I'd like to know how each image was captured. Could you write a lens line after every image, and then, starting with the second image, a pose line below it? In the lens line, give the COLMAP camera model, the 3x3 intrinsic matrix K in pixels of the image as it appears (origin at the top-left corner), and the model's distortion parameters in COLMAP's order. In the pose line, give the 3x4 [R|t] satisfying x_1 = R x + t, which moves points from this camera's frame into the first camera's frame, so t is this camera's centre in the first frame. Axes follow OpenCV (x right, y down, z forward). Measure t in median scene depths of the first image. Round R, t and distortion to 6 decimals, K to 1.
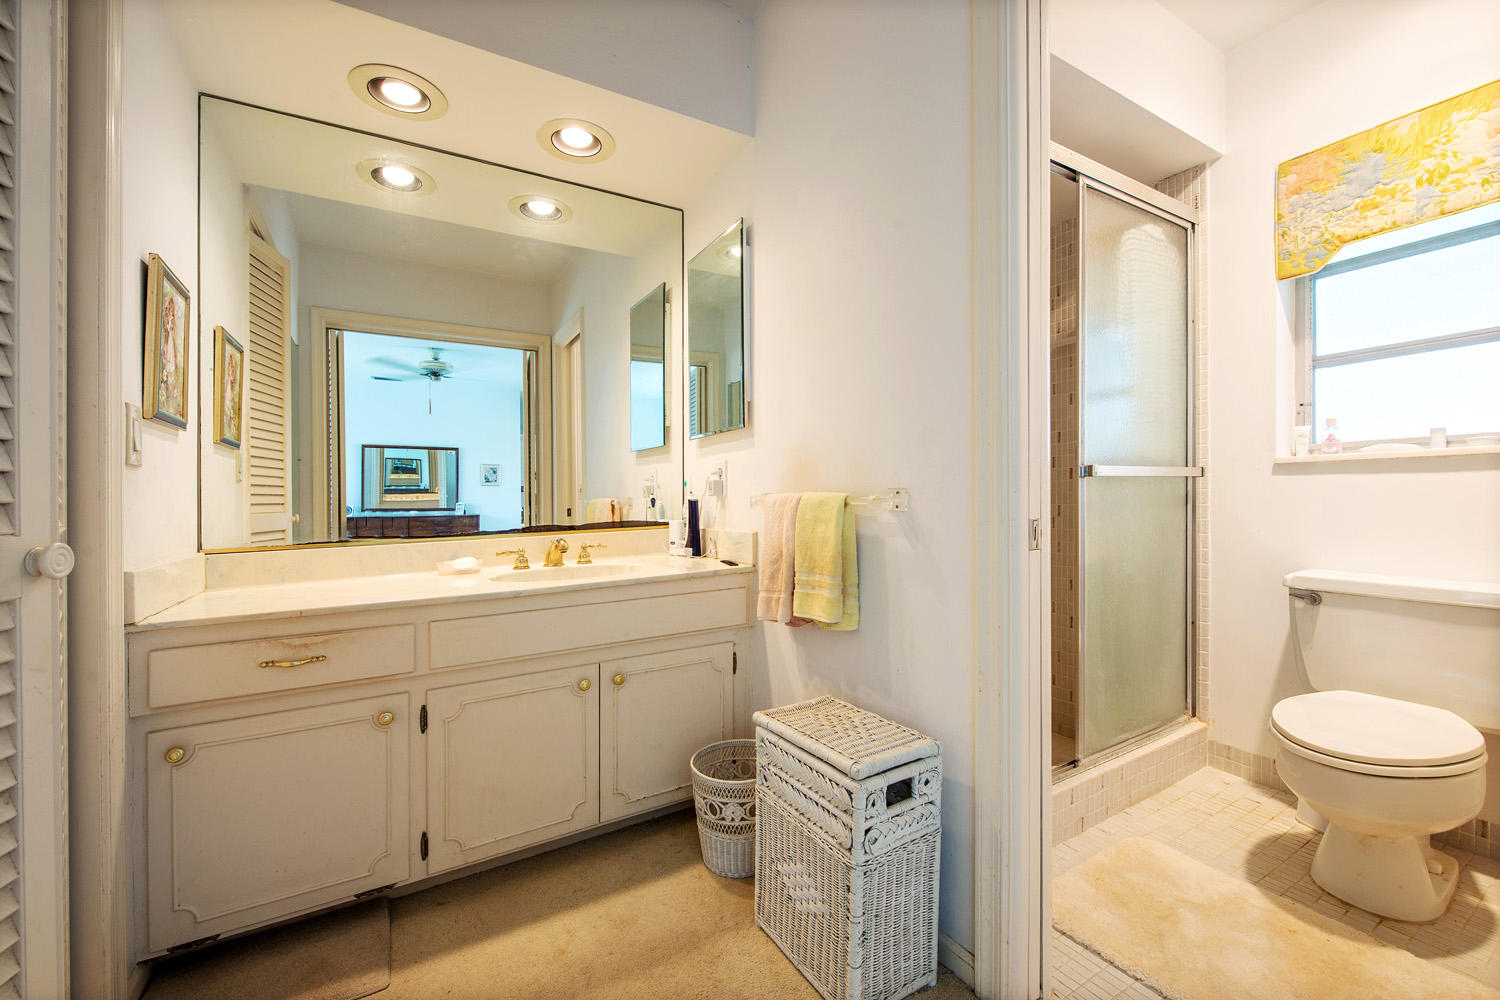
lens RADIAL K [[598.3, 0, 752.1], [0, 598.3, 490.3], [0, 0, 1]] dist [-0.011453, -0.000586]
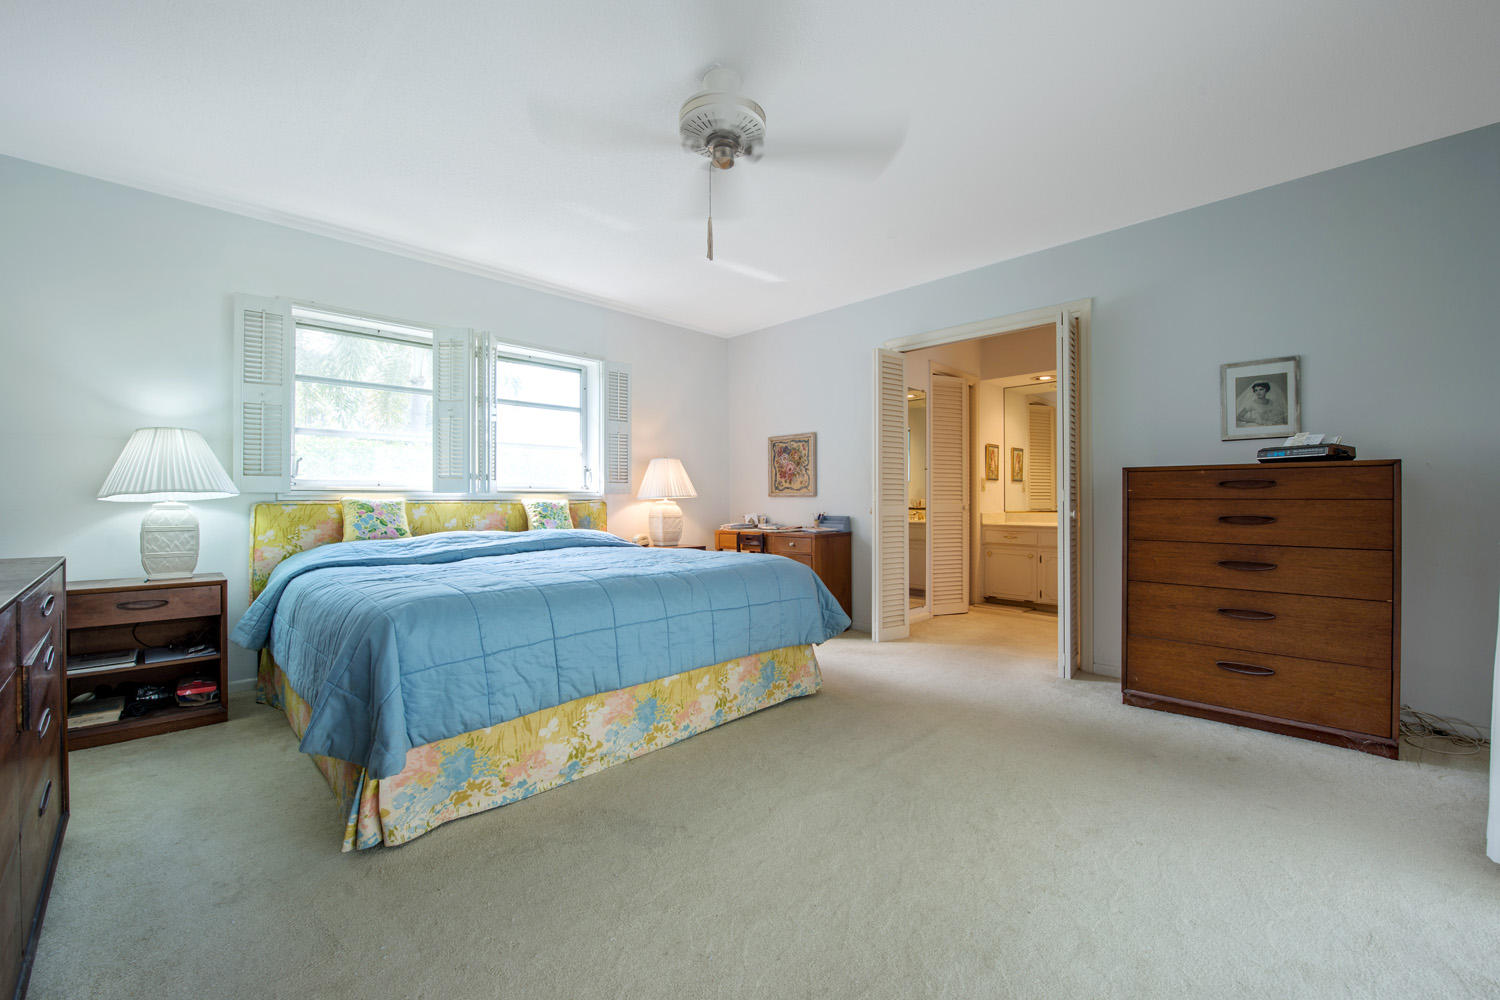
lens RADIAL K [[598.3, 0, 751.2], [0, 598.3, 493.0], [0, 0, 1]] dist [-0.011453, -0.000586]
pose [[0.270096, -0.003129, -0.962828, 2.860682], [0.005943, 0.999981, -0.001582, -0.029101], [0.962815, -0.005295, 0.270109, -1.946148]]
